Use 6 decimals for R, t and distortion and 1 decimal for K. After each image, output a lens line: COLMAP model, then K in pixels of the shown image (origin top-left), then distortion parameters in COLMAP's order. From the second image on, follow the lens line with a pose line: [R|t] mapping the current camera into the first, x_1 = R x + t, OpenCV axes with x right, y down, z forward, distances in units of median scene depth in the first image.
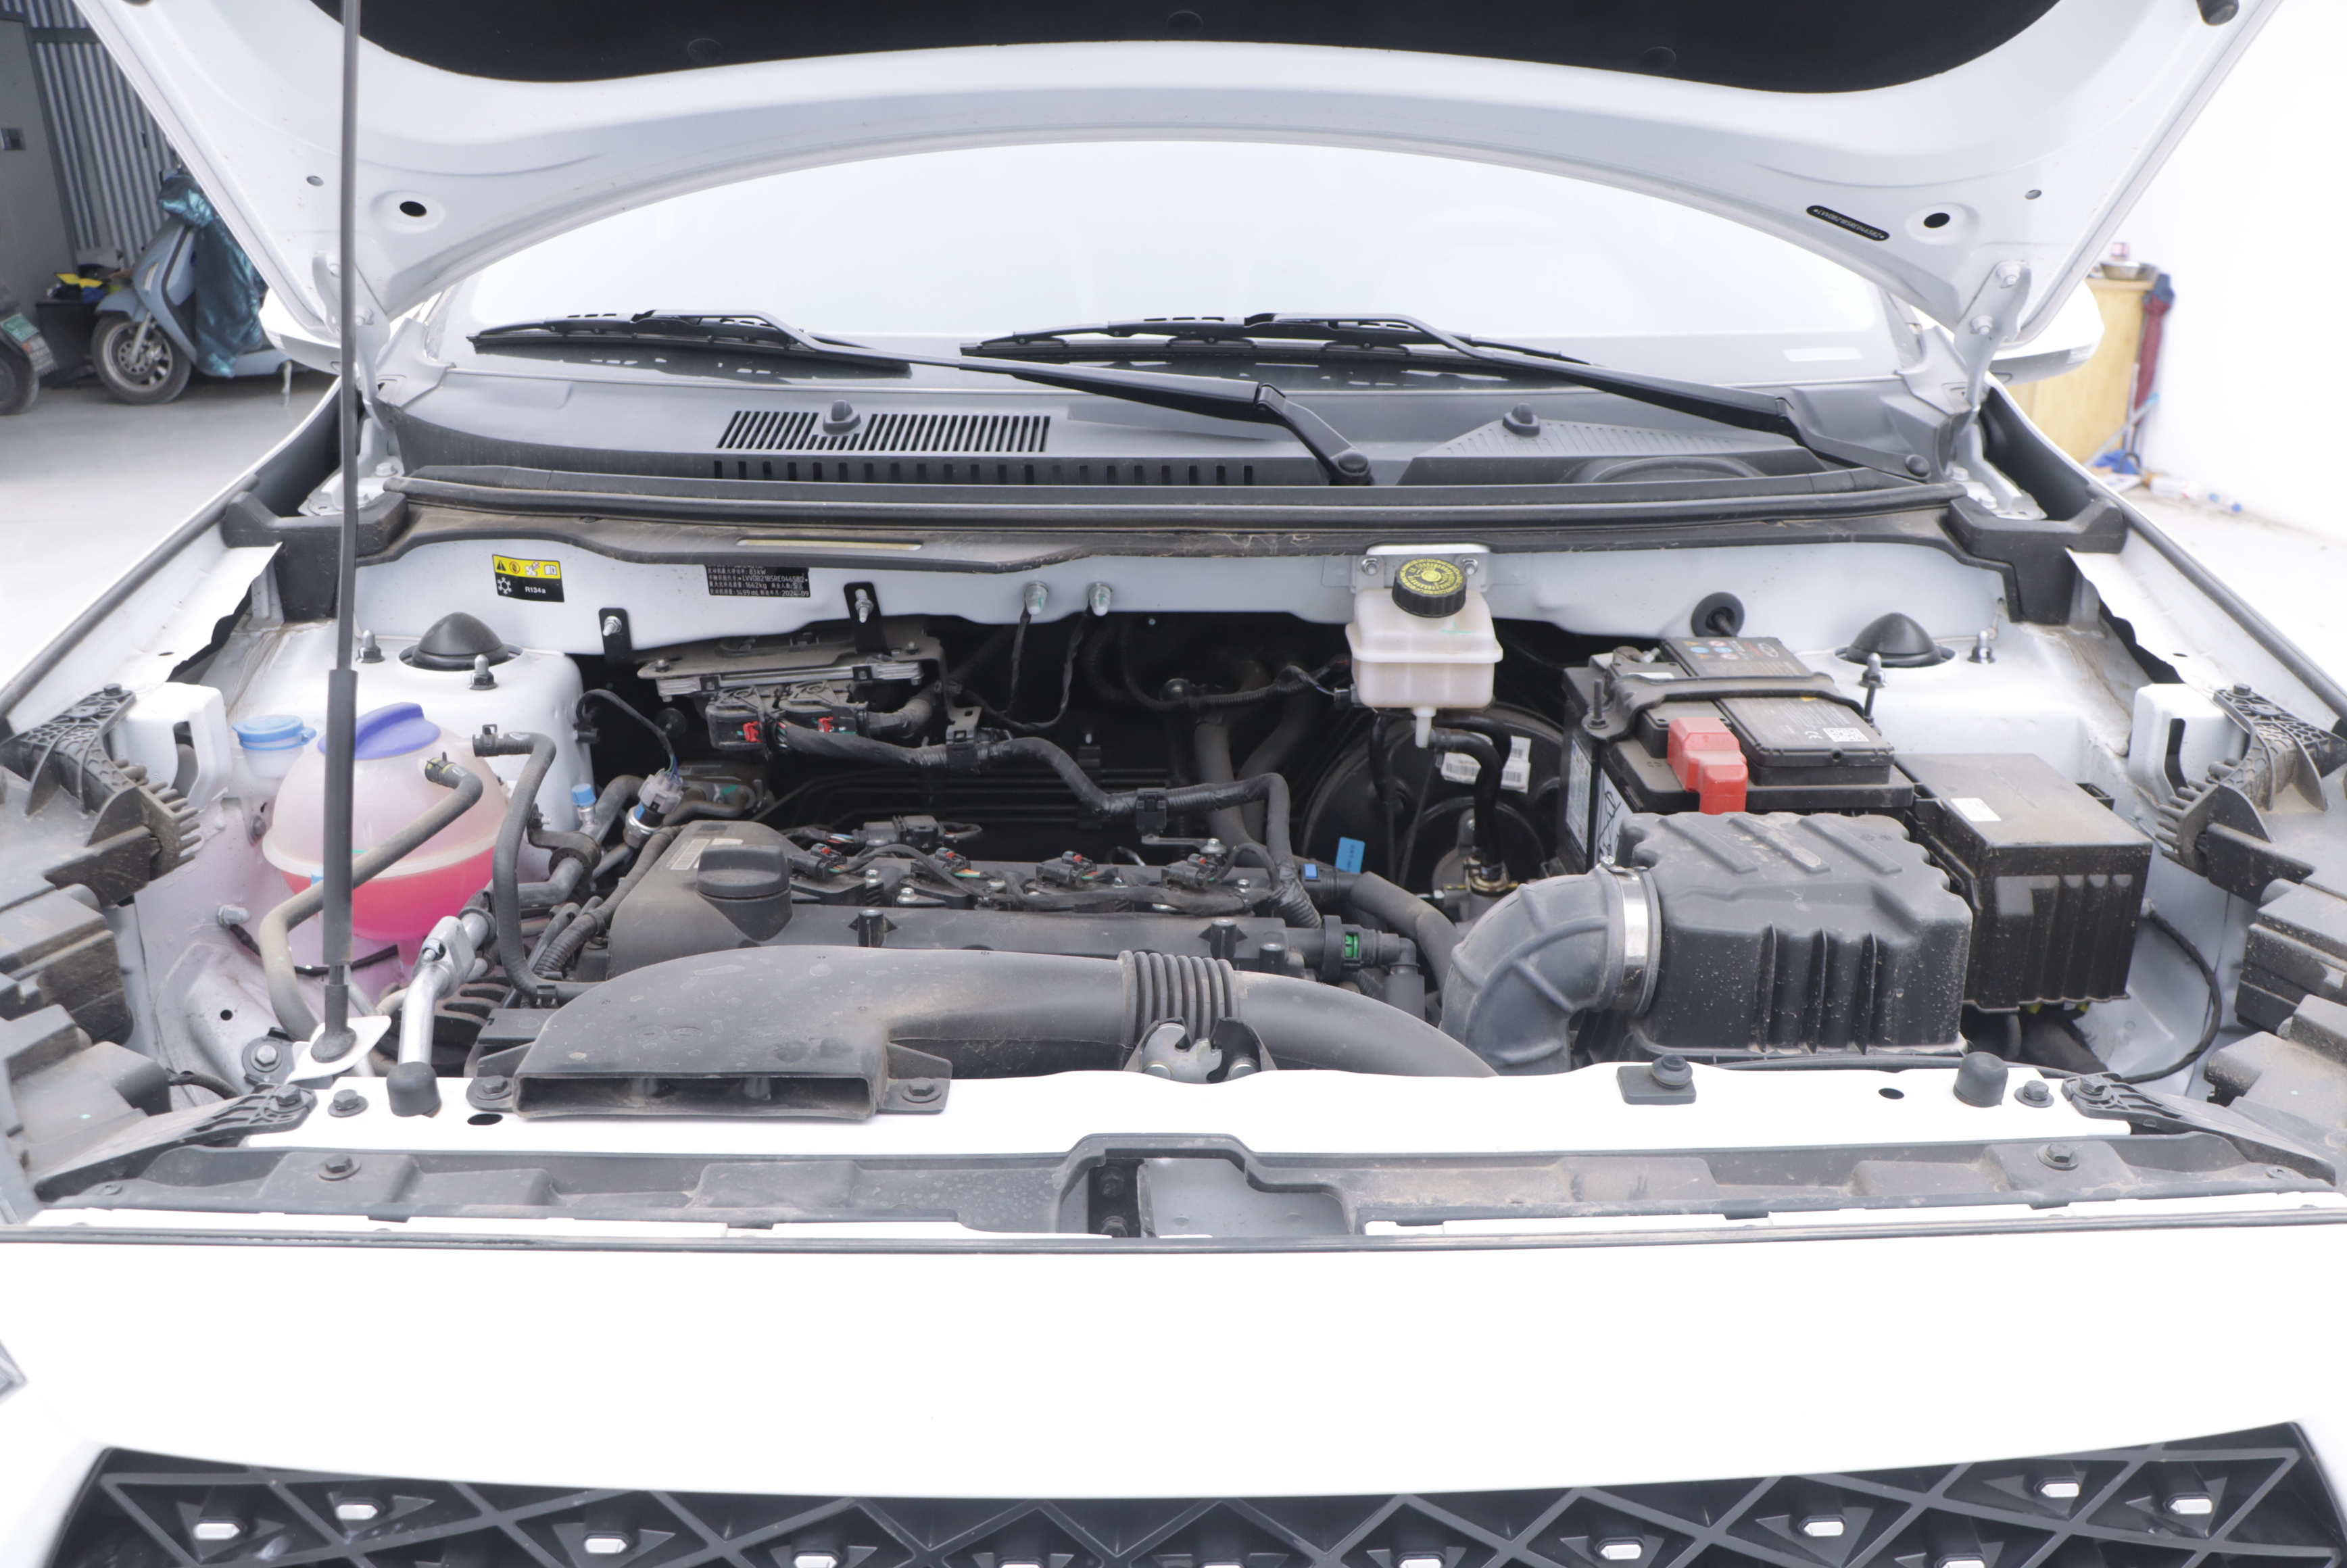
lens RADIAL K [[1847.5, 0, 1181.6], [0, 1847.5, 774.5], [0, 0, 1]] dist [-0.135494, 0.069755]
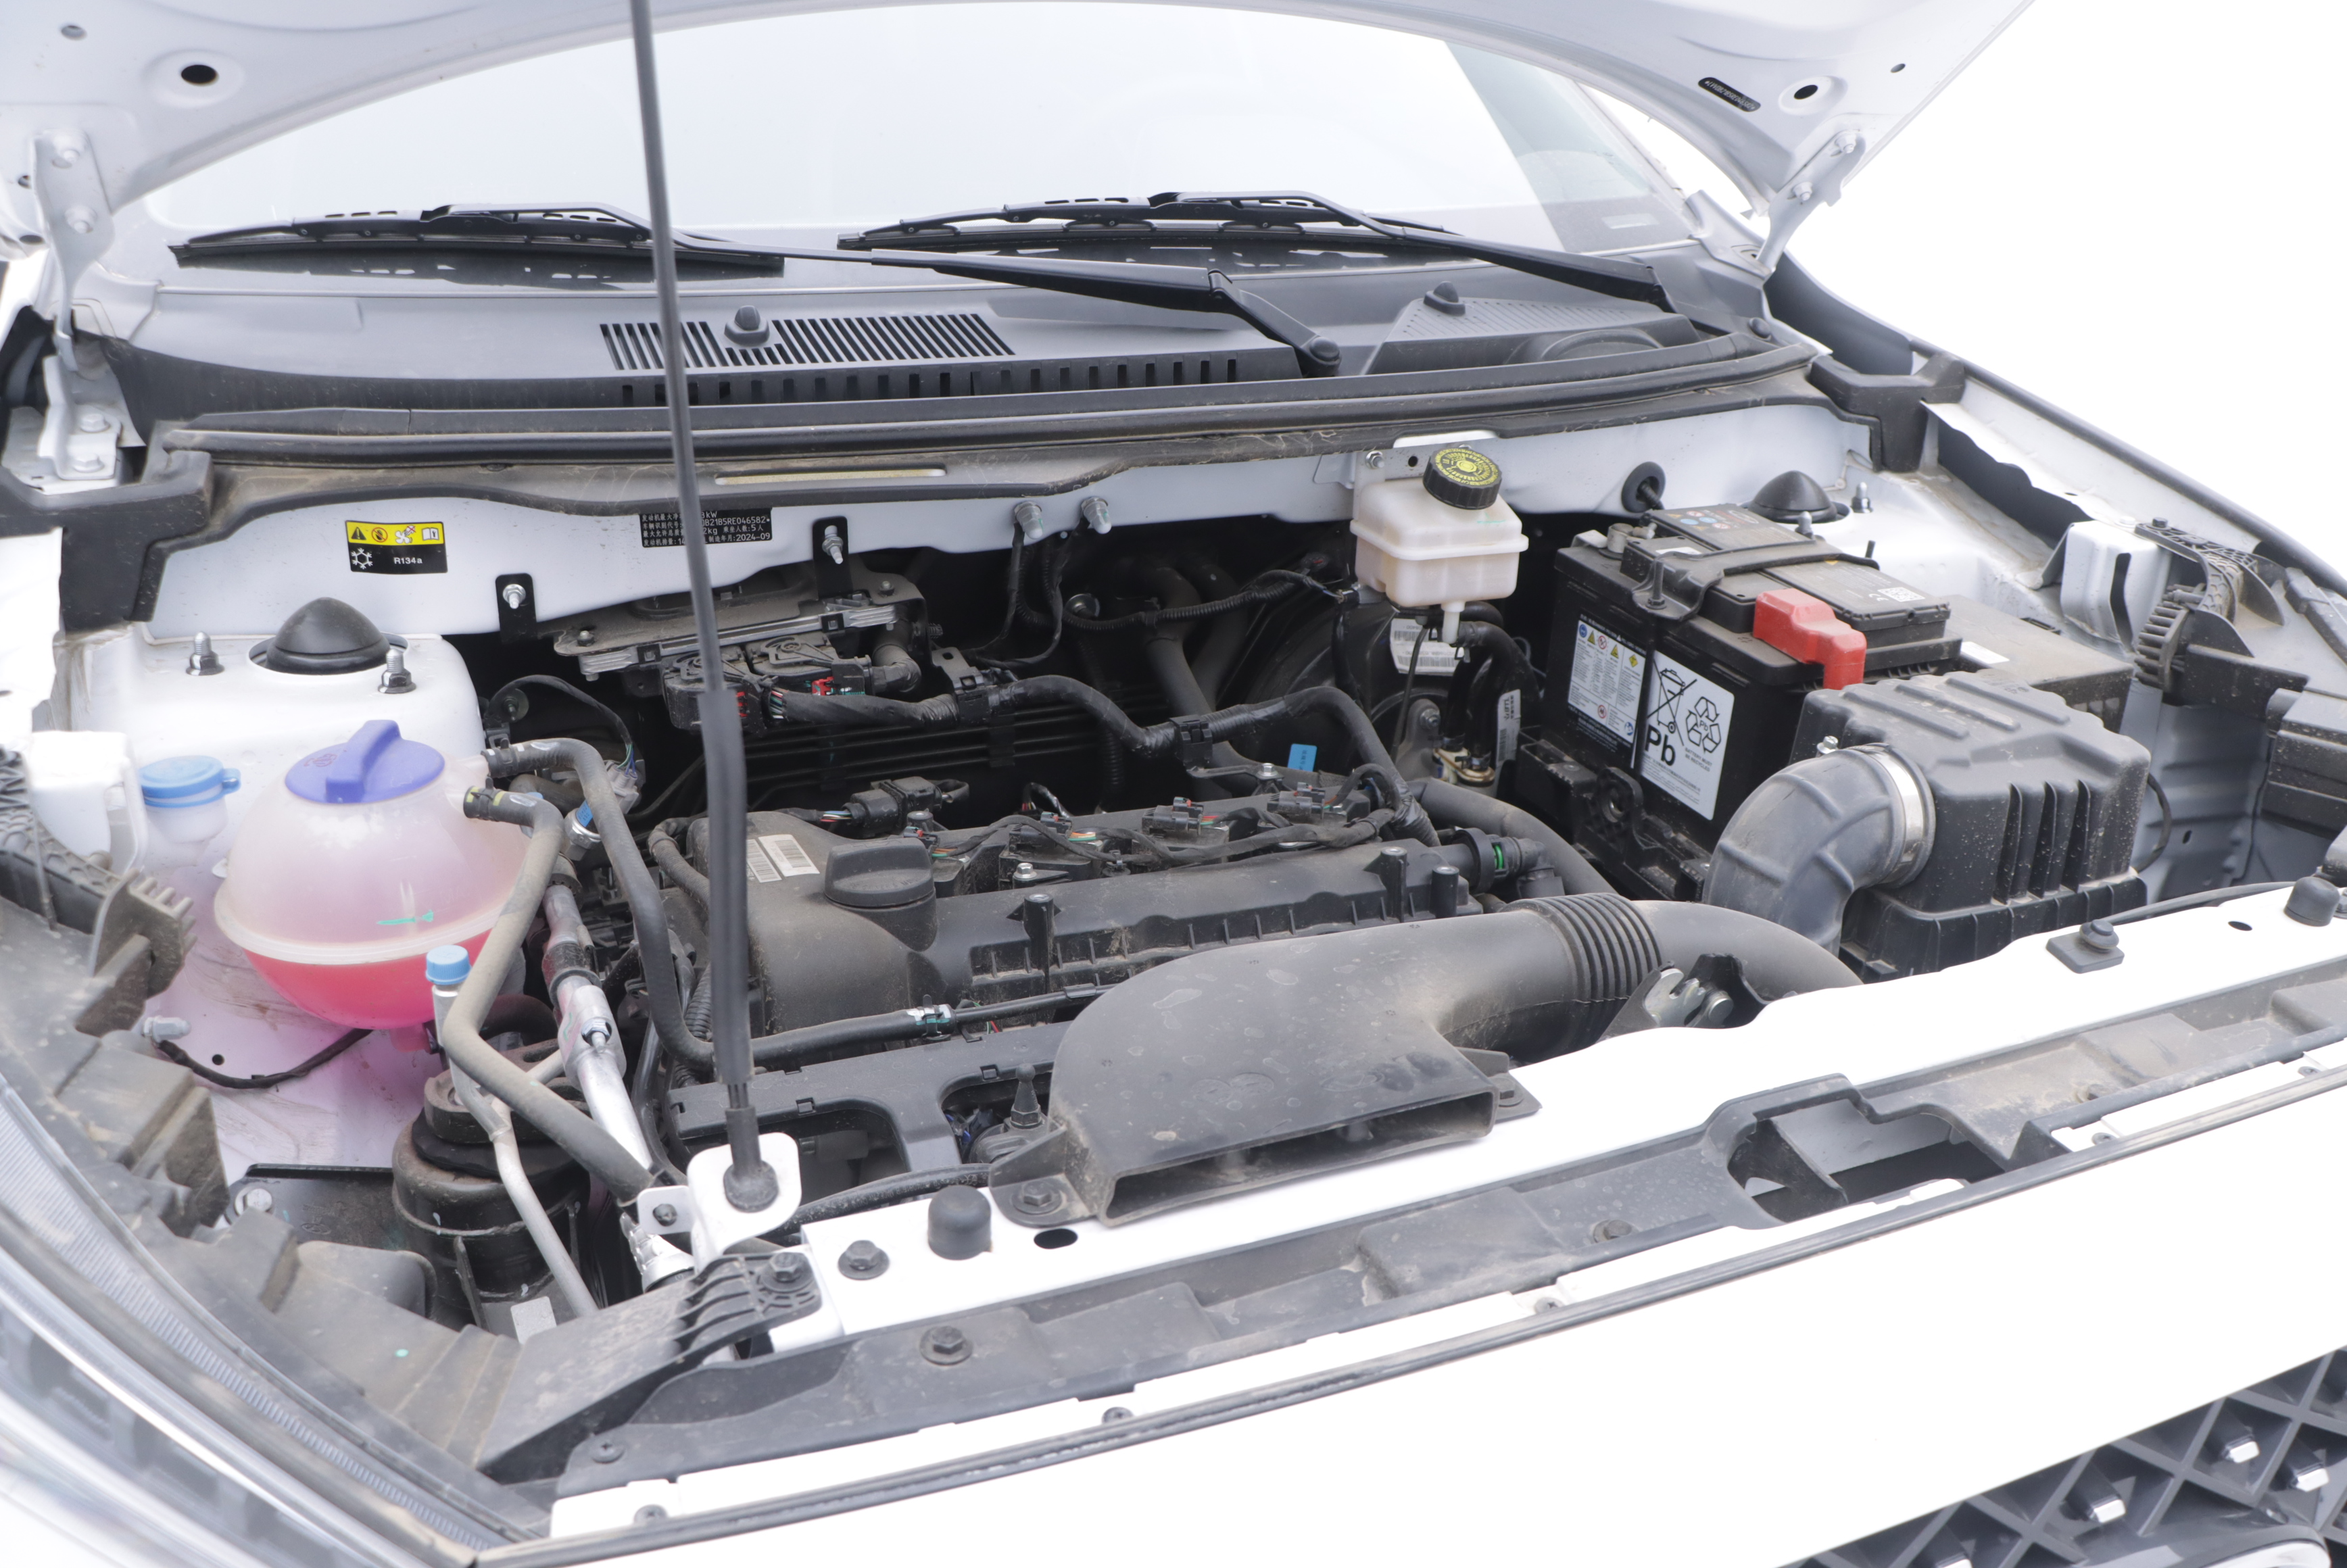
lens RADIAL K [[1847.5, 0, 1184.6], [0, 1847.5, 783.9], [0, 0, 1]] dist [-0.135494, 0.069755]
pose [[0.930770, -0.127045, 0.342820, -0.327032], [0.102108, 0.990701, 0.089915, -0.041127], [-0.351056, -0.048686, 0.935088, 0.132873]]
